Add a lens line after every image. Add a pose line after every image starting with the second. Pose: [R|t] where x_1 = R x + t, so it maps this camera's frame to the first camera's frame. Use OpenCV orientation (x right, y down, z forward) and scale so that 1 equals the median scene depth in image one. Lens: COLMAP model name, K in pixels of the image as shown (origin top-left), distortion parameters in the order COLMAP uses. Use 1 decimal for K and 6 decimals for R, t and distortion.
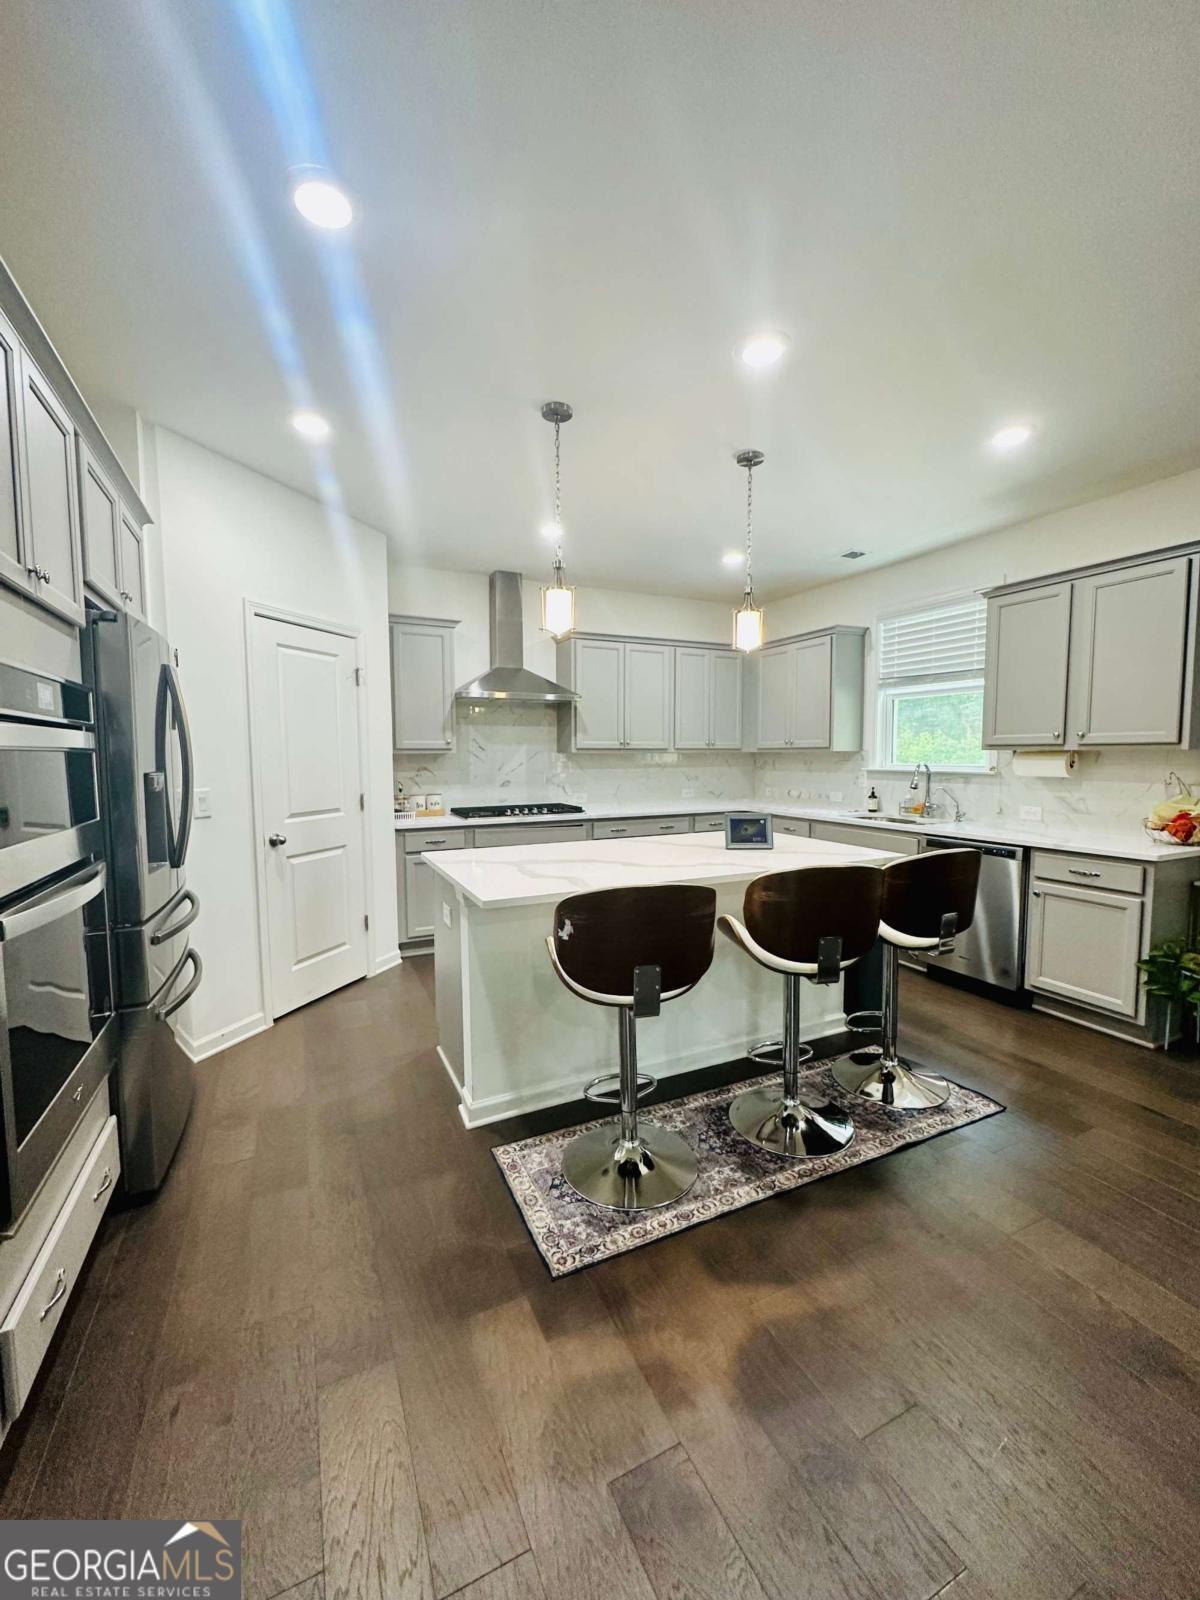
lens RADIAL K [[641.5, 0, 602.9], [0, 641.5, 800.7], [0, 0, 1]] dist [0.001064, 0.000279]
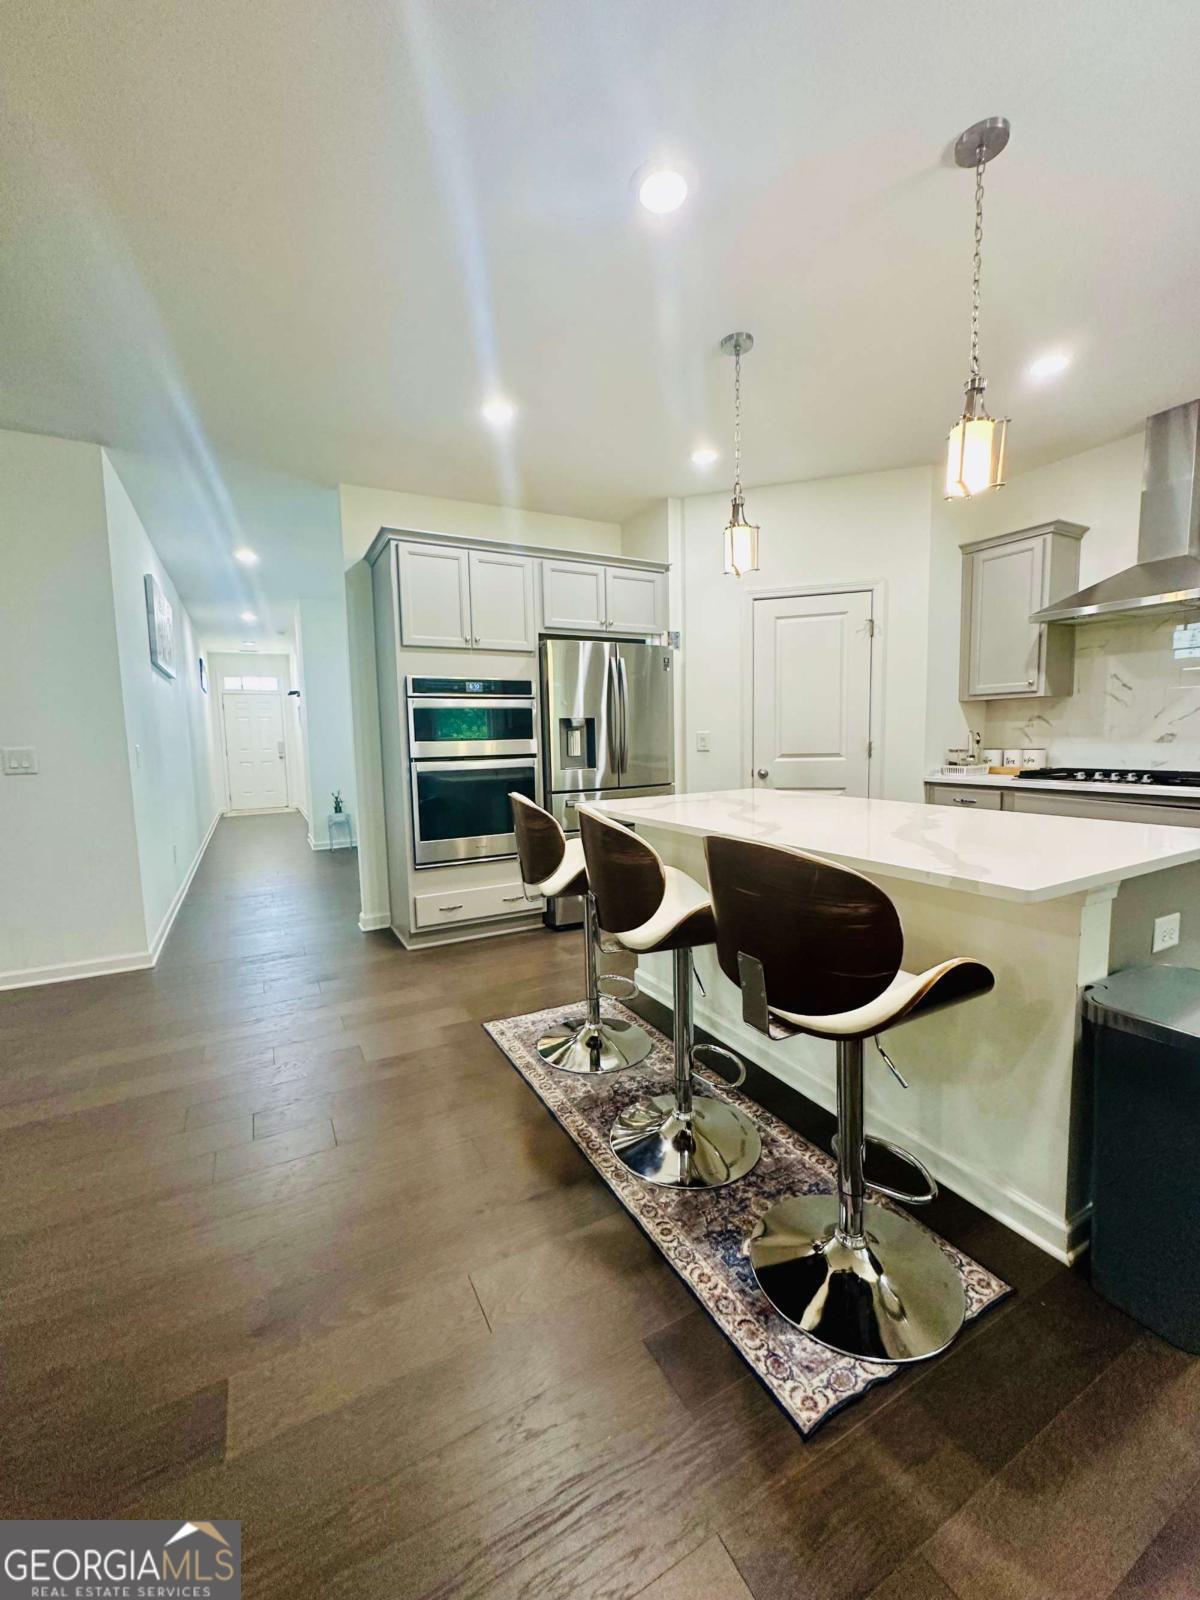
lens RADIAL K [[641.5, 0, 602.9], [0, 641.5, 800.7], [0, 0, 1]] dist [0.001064, 0.000279]
pose [[0.051222, 0.110194, -0.992589, 1.023299], [-0.051375, 0.992869, 0.107574, -0.008375], [0.997365, 0.045484, 0.056518, 0.812446]]
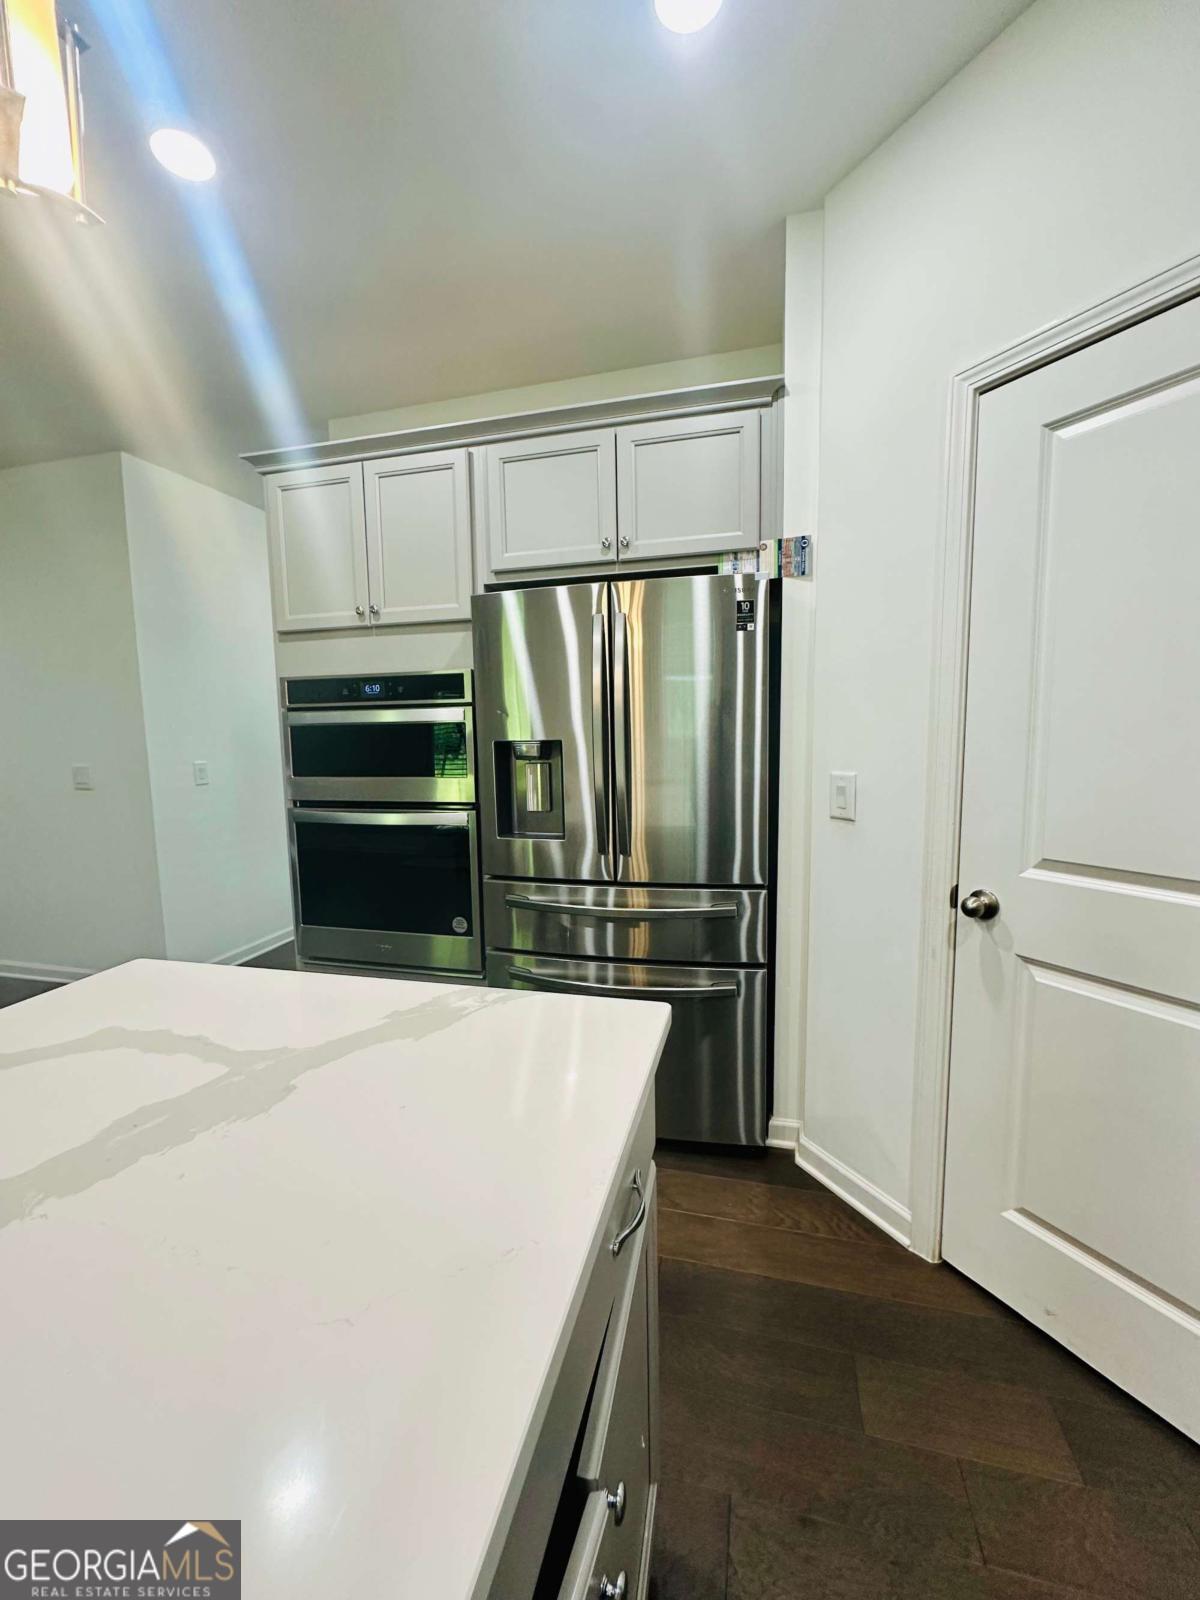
lens RADIAL K [[641.5, 0, 602.9], [0, 641.5, 800.7], [0, 0, 1]] dist [0.001064, 0.000279]
pose [[-0.637727, 0.102463, -0.763417, -0.014454], [-0.033028, 0.986564, 0.160003, -0.096442], [0.769554, 0.127253, -0.625774, 1.427768]]
